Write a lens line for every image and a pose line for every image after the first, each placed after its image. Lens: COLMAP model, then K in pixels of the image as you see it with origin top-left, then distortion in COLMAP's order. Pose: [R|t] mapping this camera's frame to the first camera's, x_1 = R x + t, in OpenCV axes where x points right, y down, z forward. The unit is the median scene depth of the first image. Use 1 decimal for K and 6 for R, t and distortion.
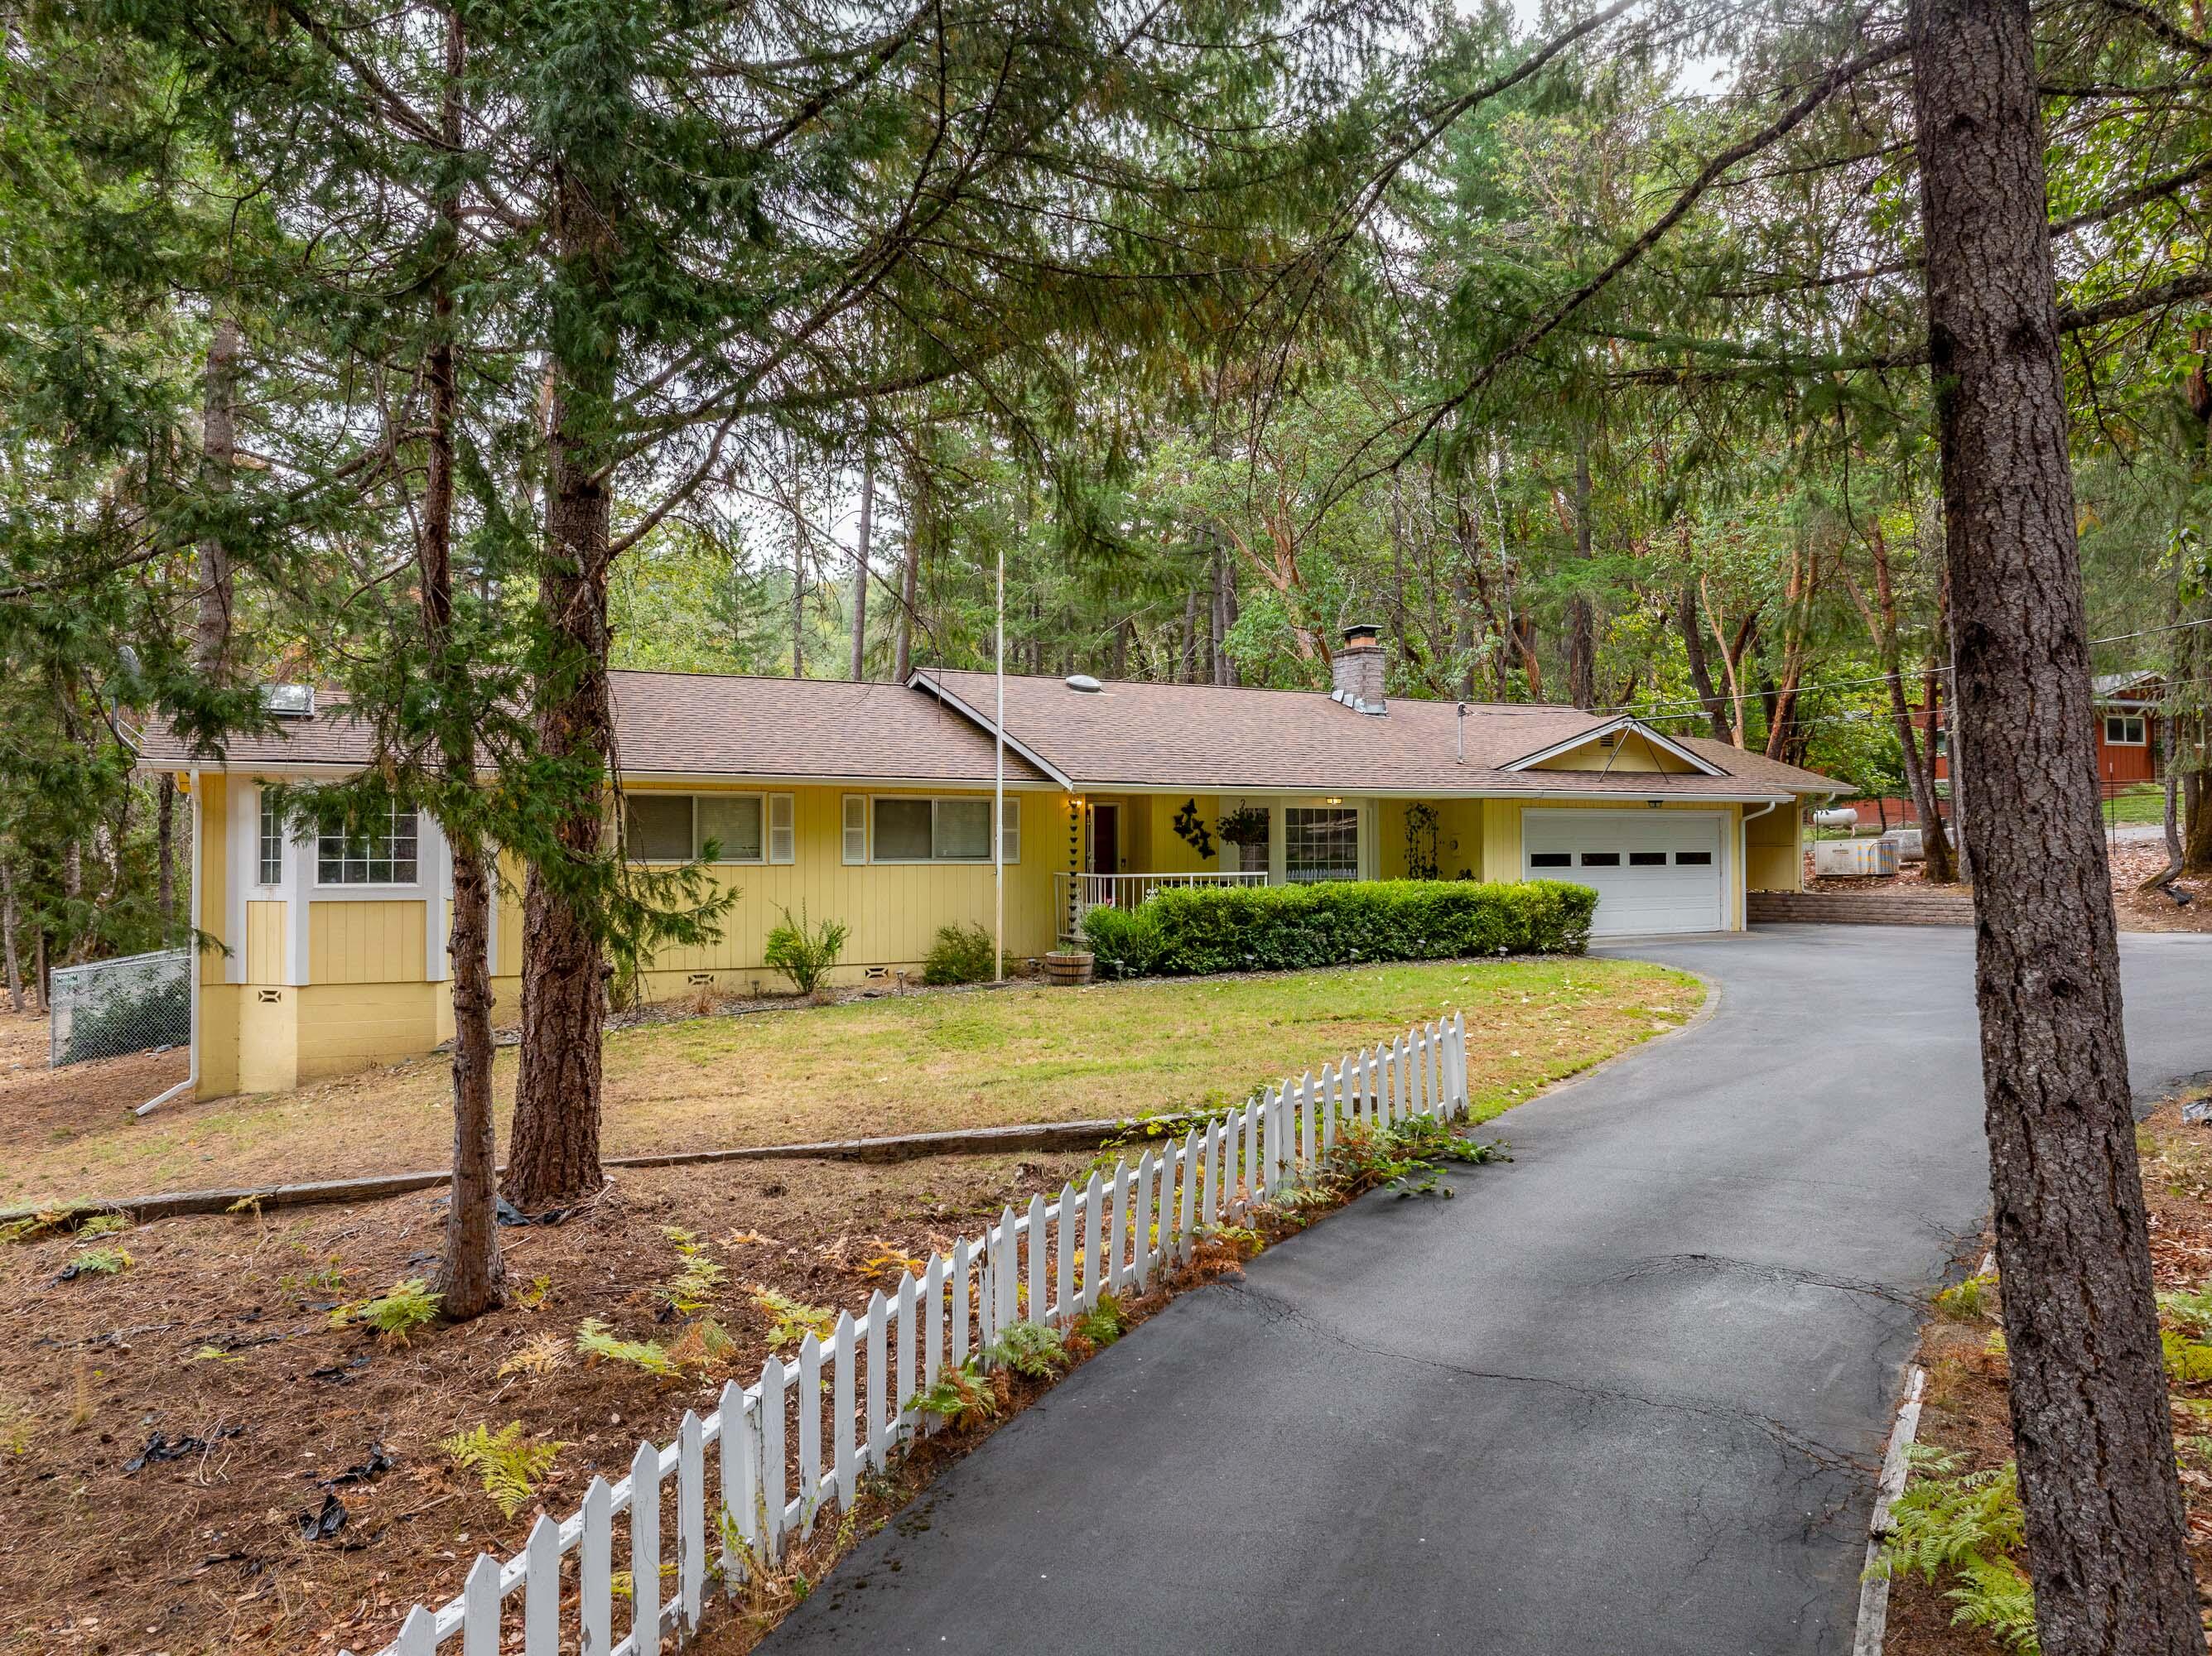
lens RADIAL K [[1540.3, 0, 1106.2], [0, 1540.3, 832.9], [0, 0, 1]] dist [-0.011044, -0.002678]
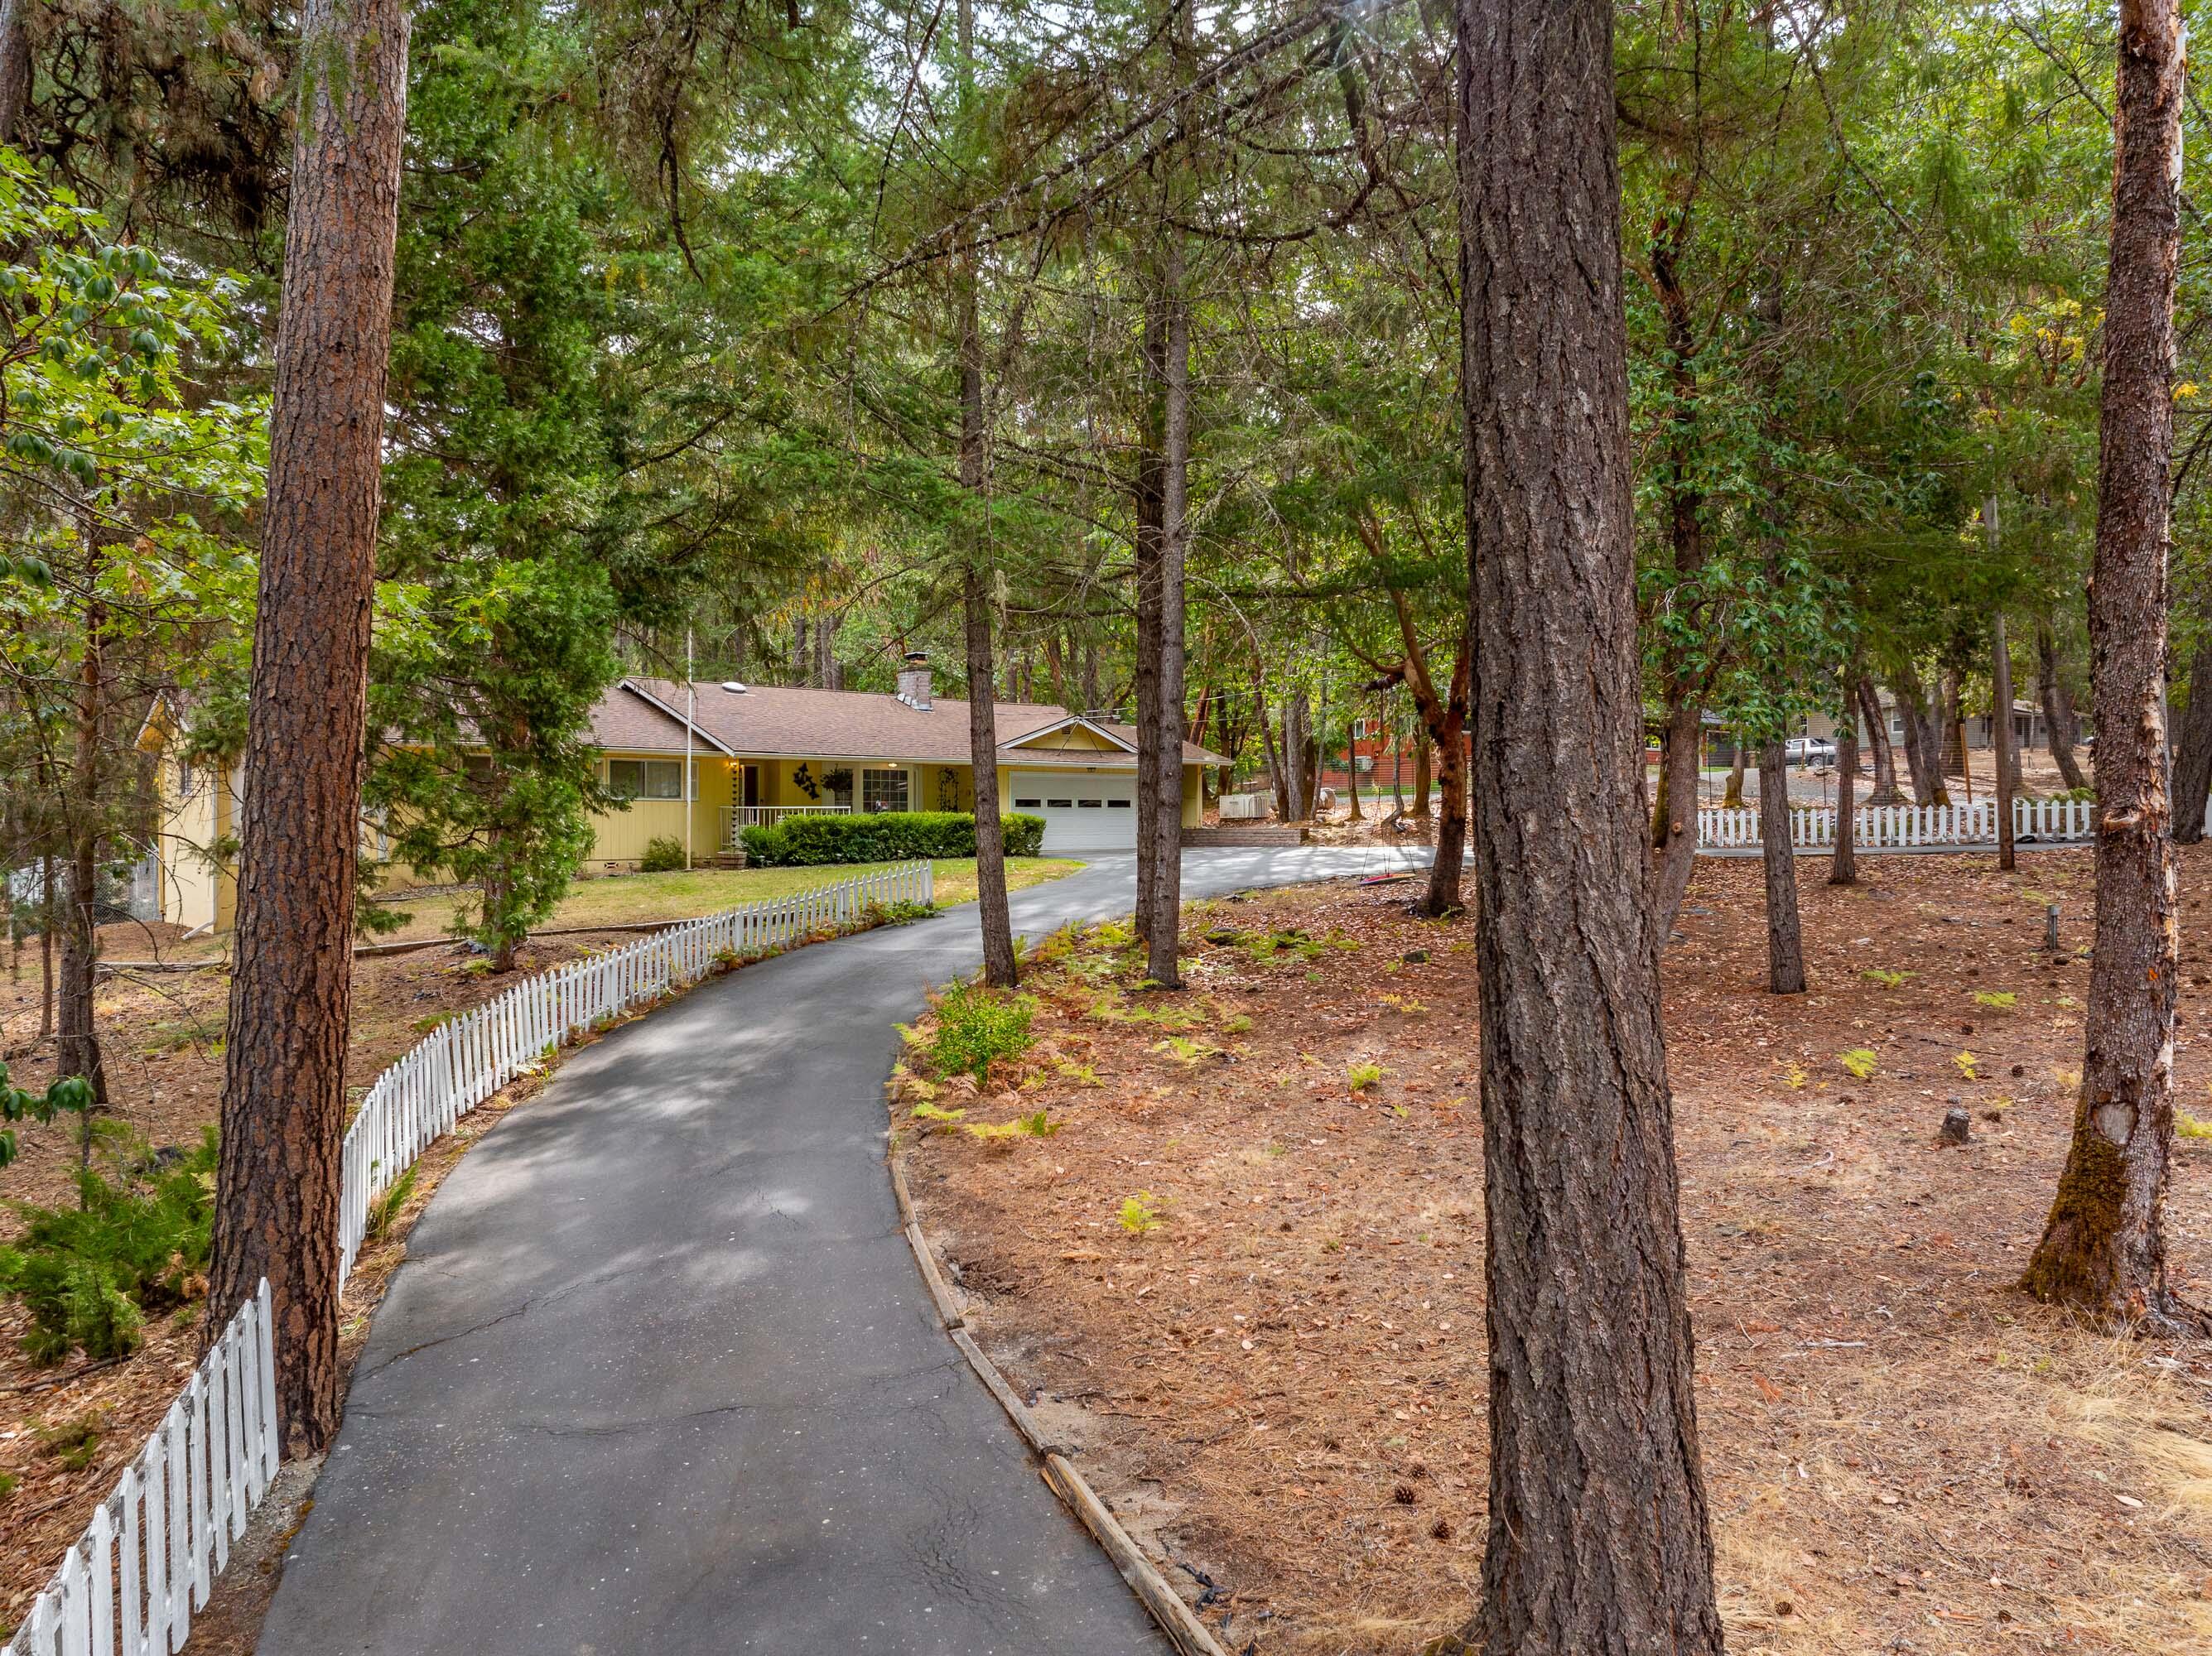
lens RADIAL K [[1540.3, 0, 1107.7], [0, 1540.3, 834.0], [0, 0, 1]] dist [-0.011044, -0.002678]
pose [[0.968492, 0.001511, 0.249039, -0.041837], [-0.006789, 0.999770, 0.020334, 0.018953], [-0.248951, -0.021384, 0.968280, -0.694746]]
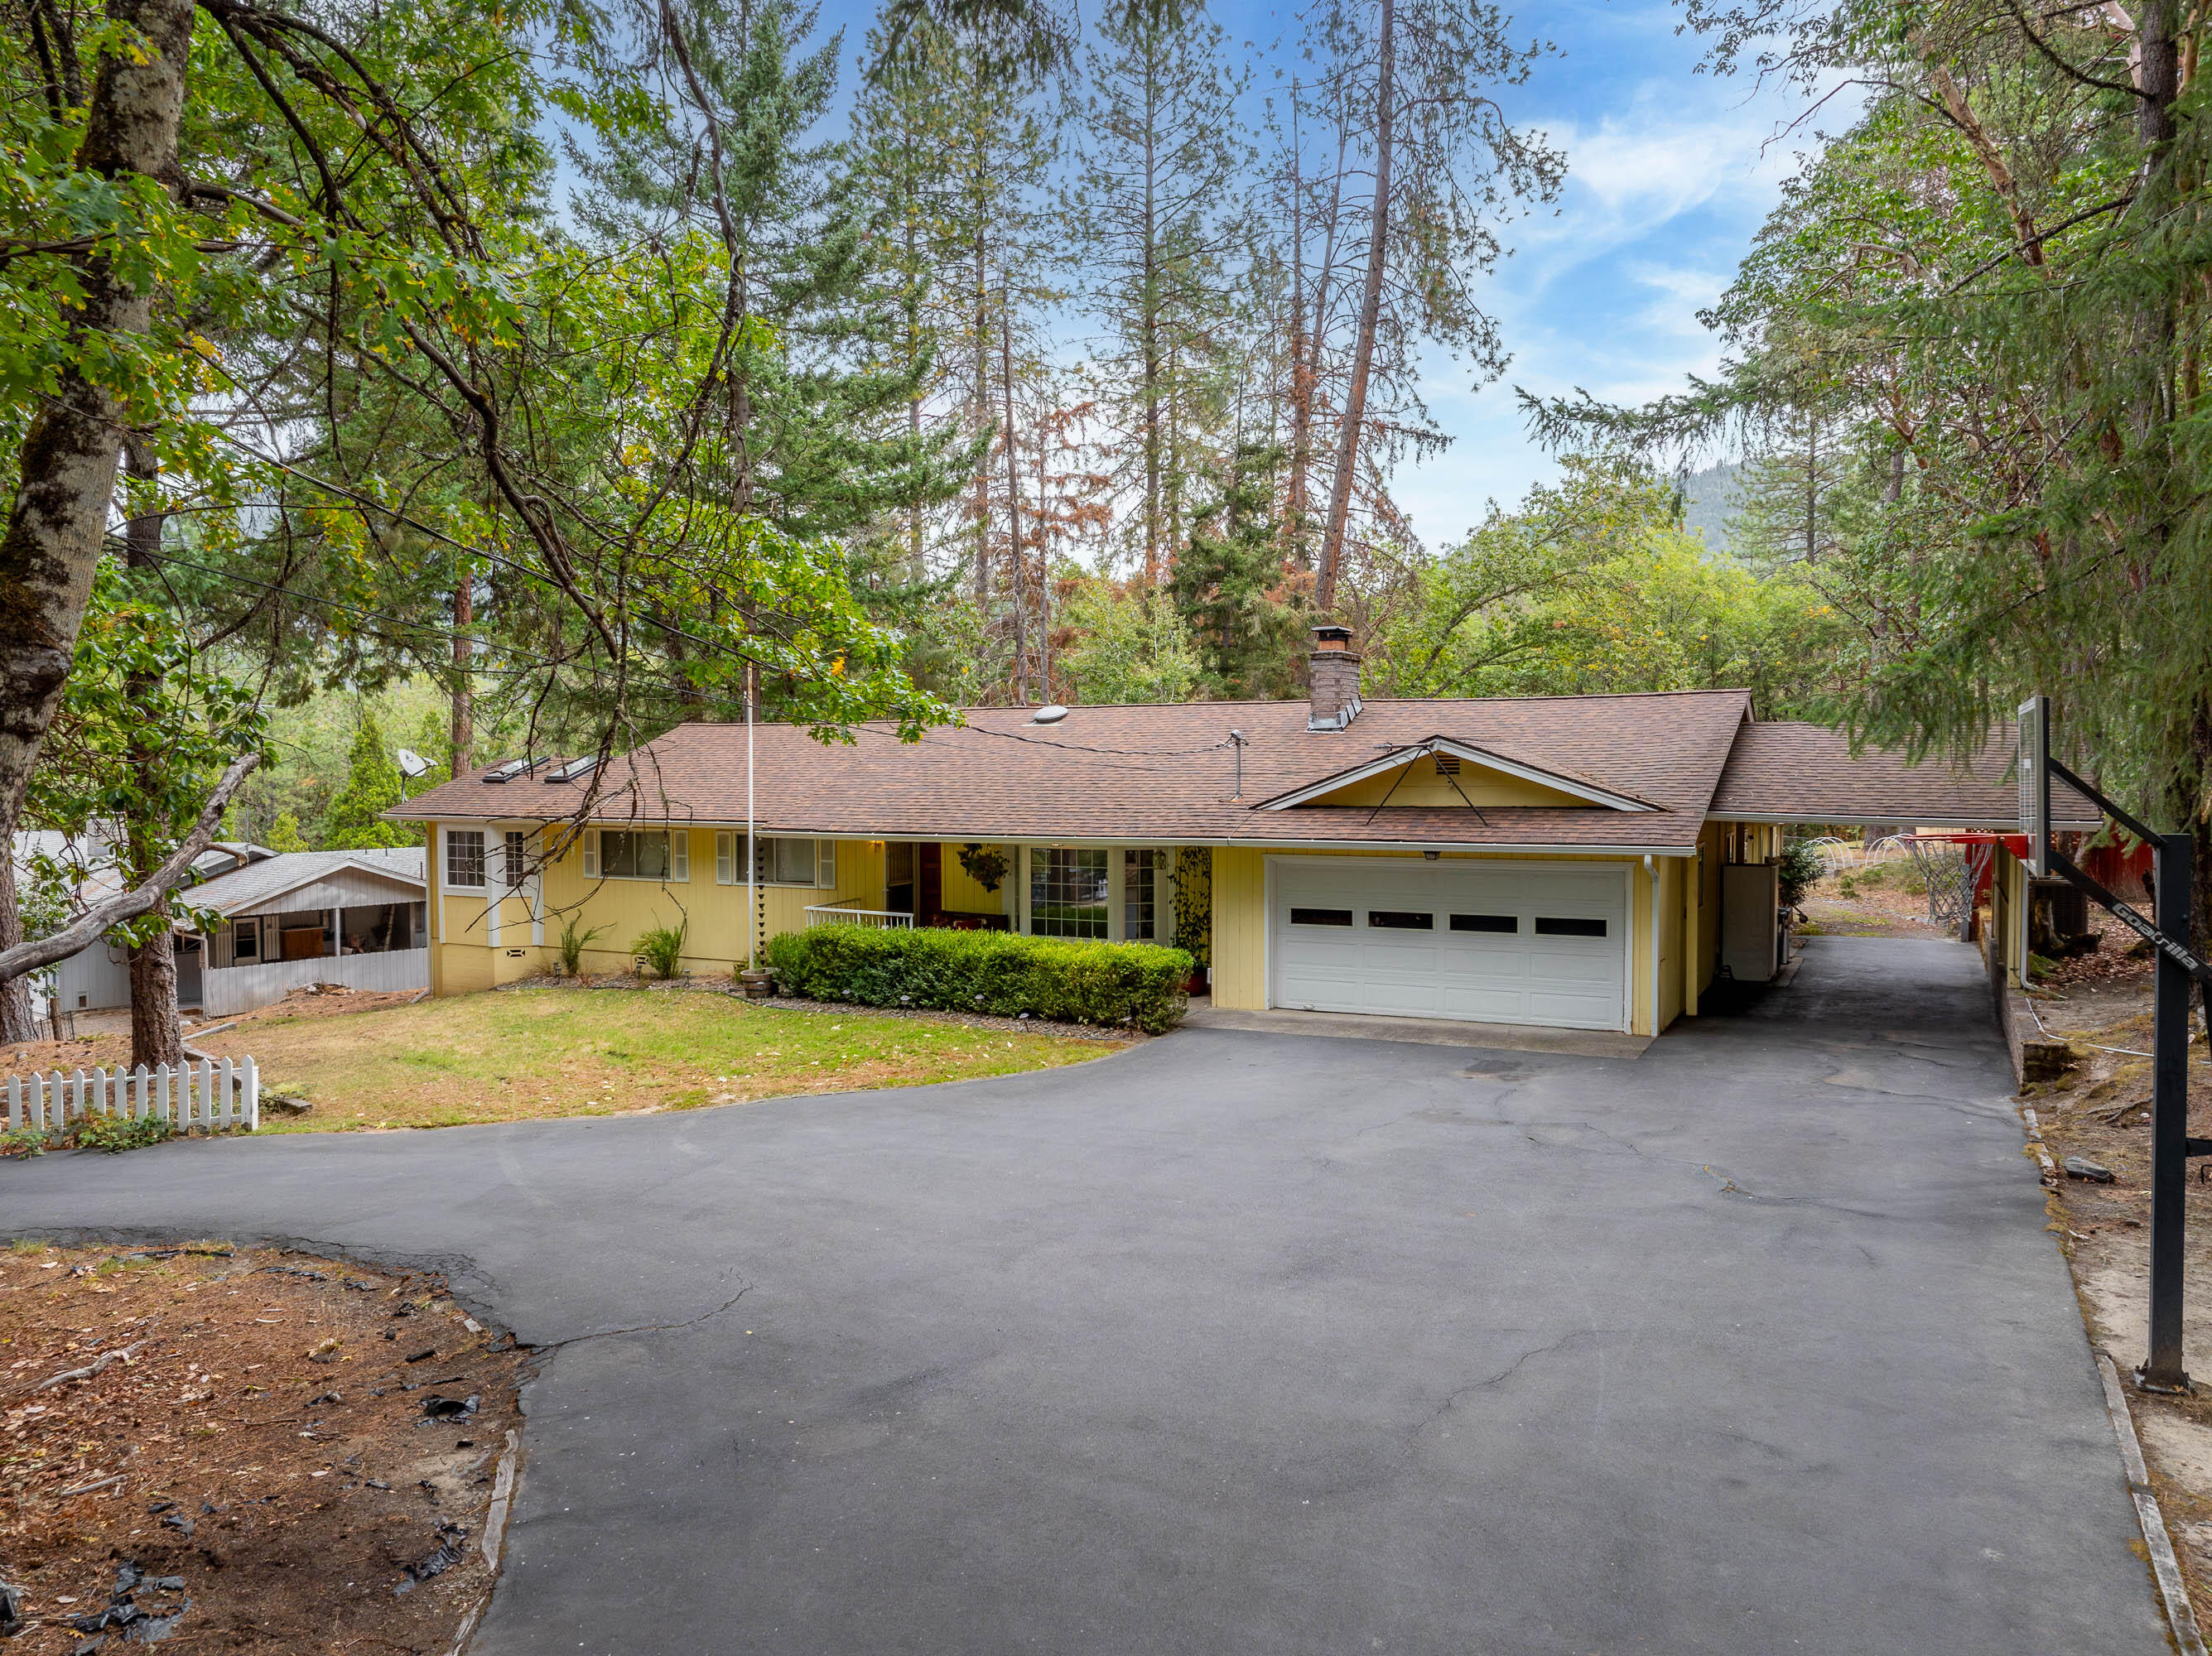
lens RADIAL K [[1540.3, 0, 1108.6], [0, 1540.3, 822.9], [0, 0, 1]] dist [-0.011044, -0.002678]
pose [[0.560976, 0.032436, -0.827196, 1.045931], [0.015584, 0.998641, 0.049727, -0.087684], [0.827685, -0.040787, 0.559708, 0.505288]]
